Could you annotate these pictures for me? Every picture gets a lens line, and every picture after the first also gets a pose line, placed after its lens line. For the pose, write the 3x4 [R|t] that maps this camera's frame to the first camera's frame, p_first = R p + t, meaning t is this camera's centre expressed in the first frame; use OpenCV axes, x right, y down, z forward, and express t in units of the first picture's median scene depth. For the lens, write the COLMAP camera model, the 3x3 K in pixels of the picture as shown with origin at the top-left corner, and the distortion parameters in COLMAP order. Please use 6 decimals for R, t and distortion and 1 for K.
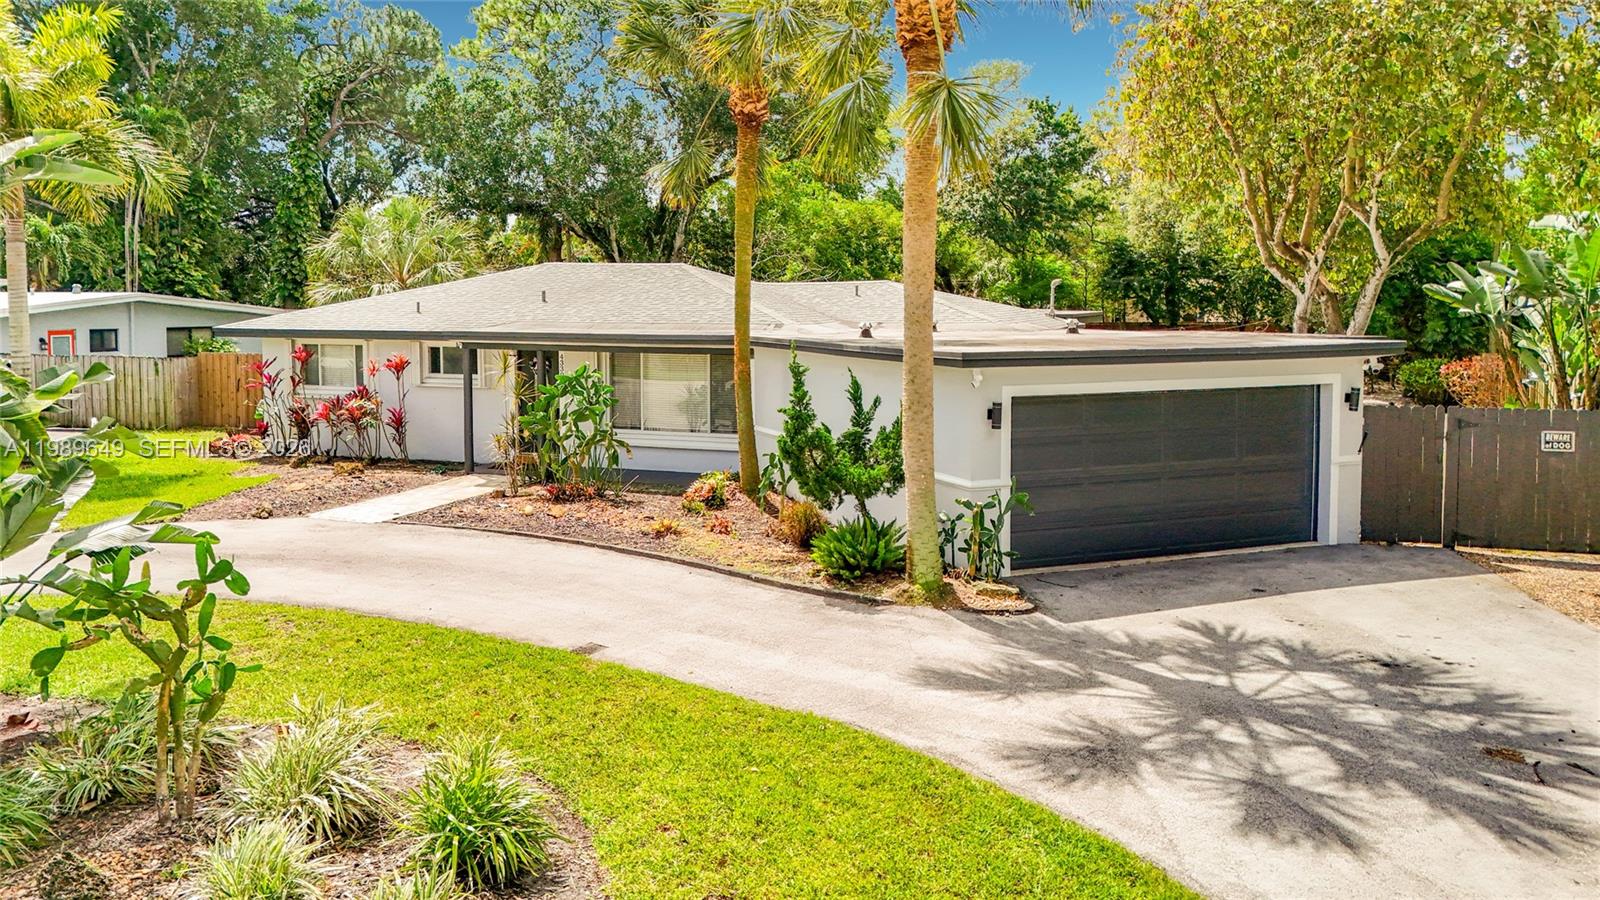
lens RADIAL K [[1195.2, 0, 795.0], [0, 1195.2, 406.8], [0, 0, 1]] dist [0.082999, 0.003856]
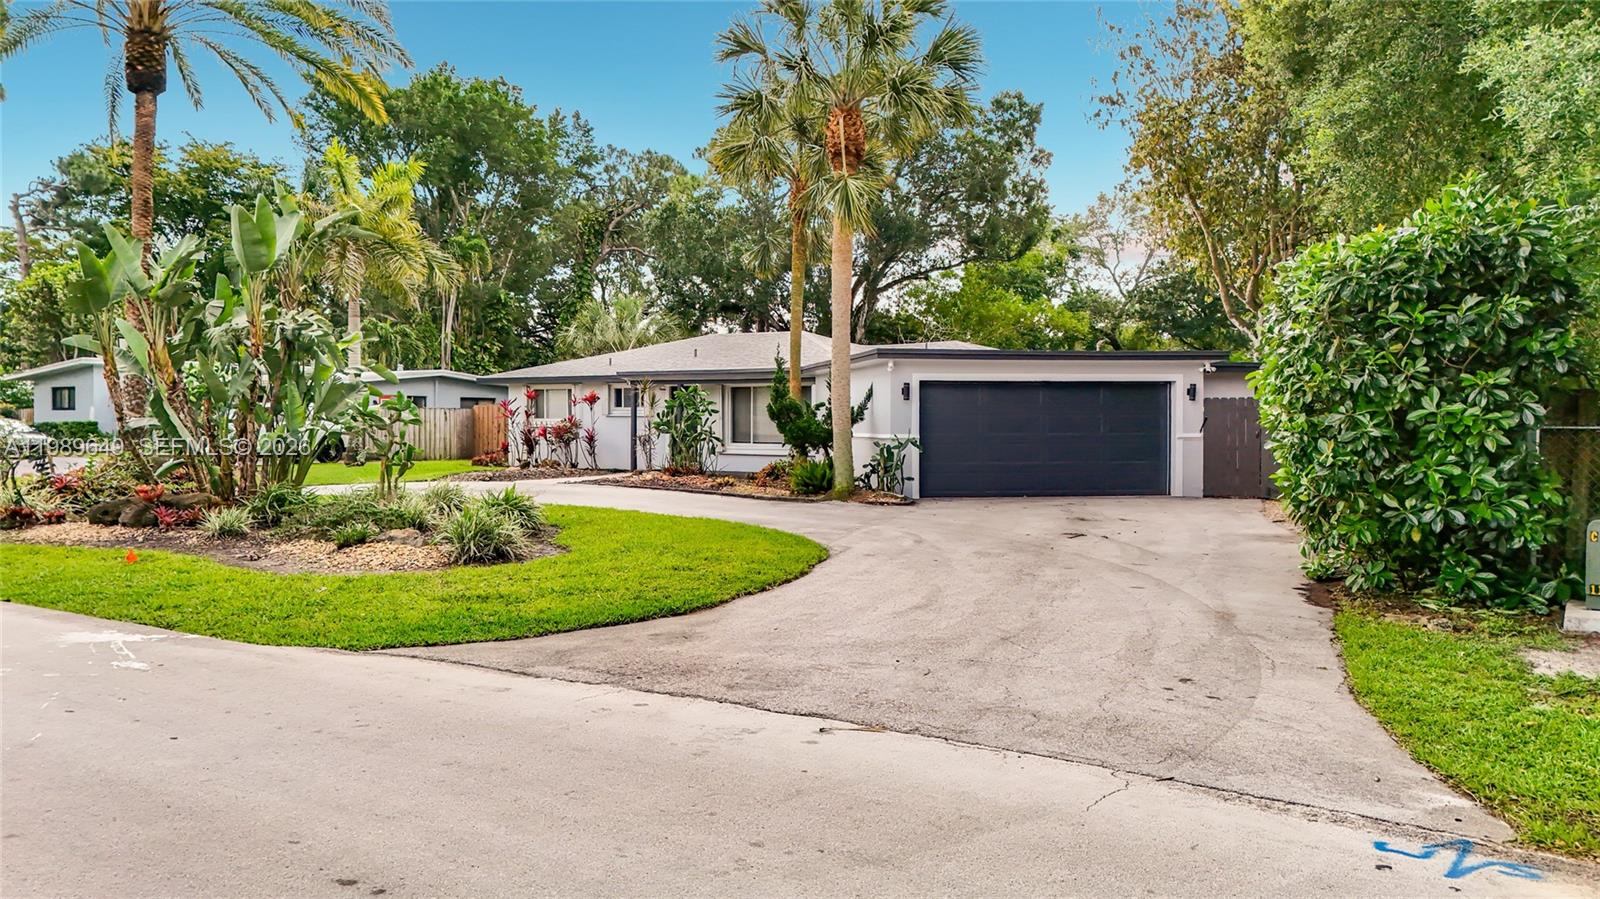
lens RADIAL K [[1138.7, 0, 800.0], [0, 1138.7, 449.5], [0, 0, 1]] dist [0.207198, -0.060809]
pose [[0.977958, 0.010615, -0.208531, 0.194574], [-0.022847, 0.998150, -0.056339, 0.095782], [0.207547, 0.059862, 0.976392, -0.266001]]
